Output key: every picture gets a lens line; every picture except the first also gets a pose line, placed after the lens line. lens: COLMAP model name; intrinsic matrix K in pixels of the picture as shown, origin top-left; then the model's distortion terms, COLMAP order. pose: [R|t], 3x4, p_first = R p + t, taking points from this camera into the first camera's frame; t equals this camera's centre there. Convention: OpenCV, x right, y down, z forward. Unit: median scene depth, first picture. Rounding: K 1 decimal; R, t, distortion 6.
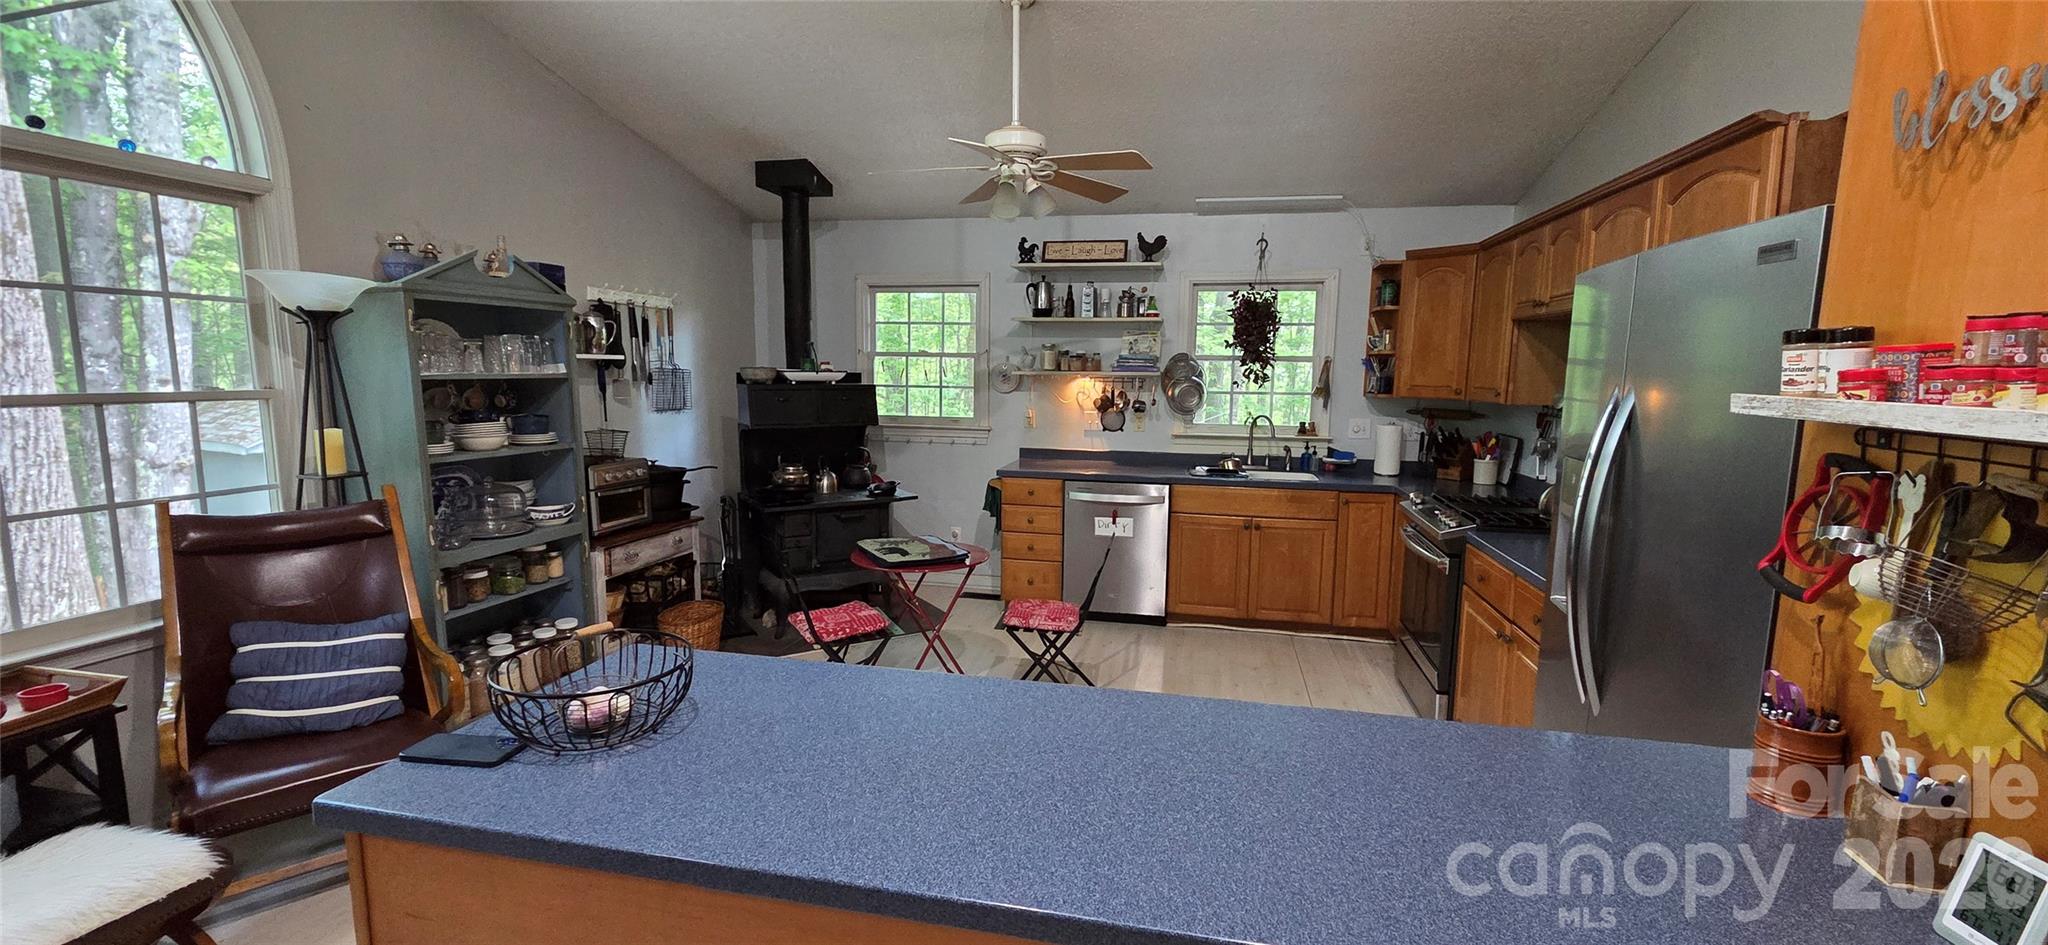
lens RADIAL K [[829.1, 0, 1013.7], [0, 829.1, 468.2], [0, 0, 1]] dist [0.003240, 0.000000]
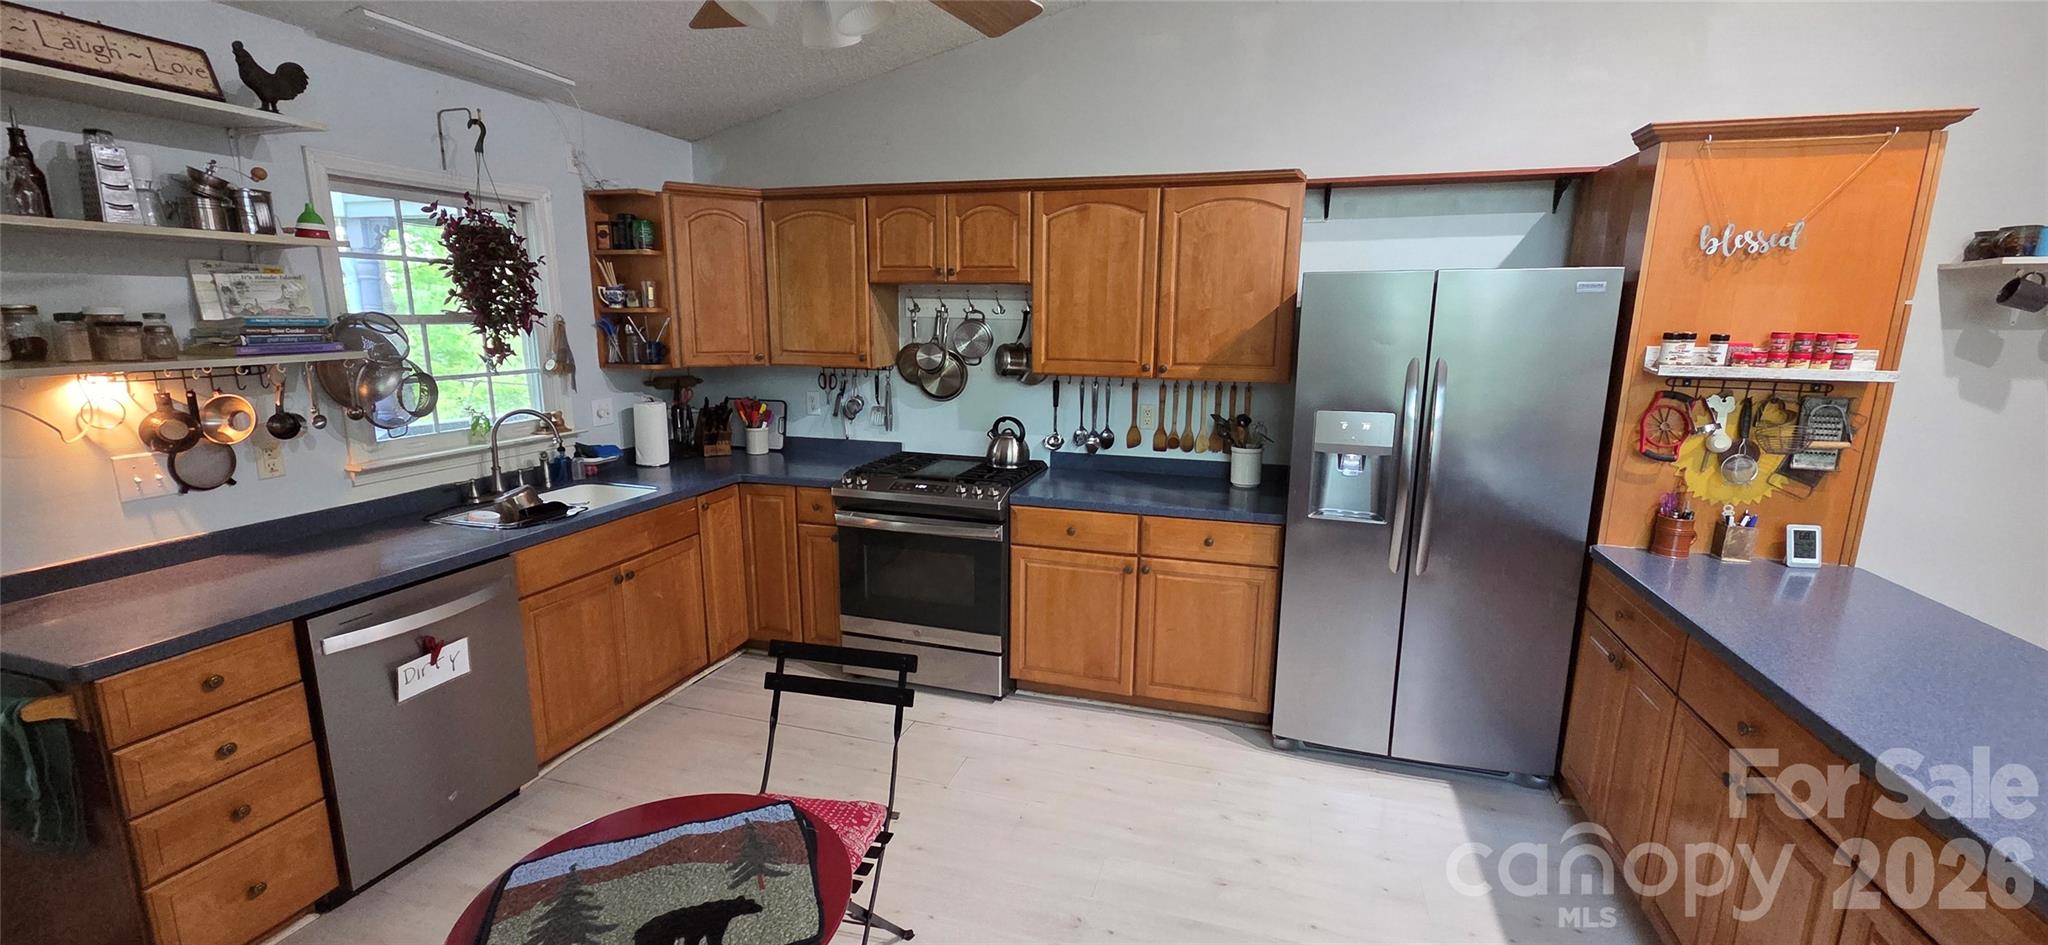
lens RADIAL K [[829.1, 0, 1018.1], [0, 829.1, 485.0], [0, 0, 1]] dist [0.003240, 0.000000]
pose [[0.095532, -0.215190, 0.971888, -0.292491], [0.115848, 0.972123, 0.203854, -0.093223], [-0.988662, 0.093117, 0.117798, 0.547662]]
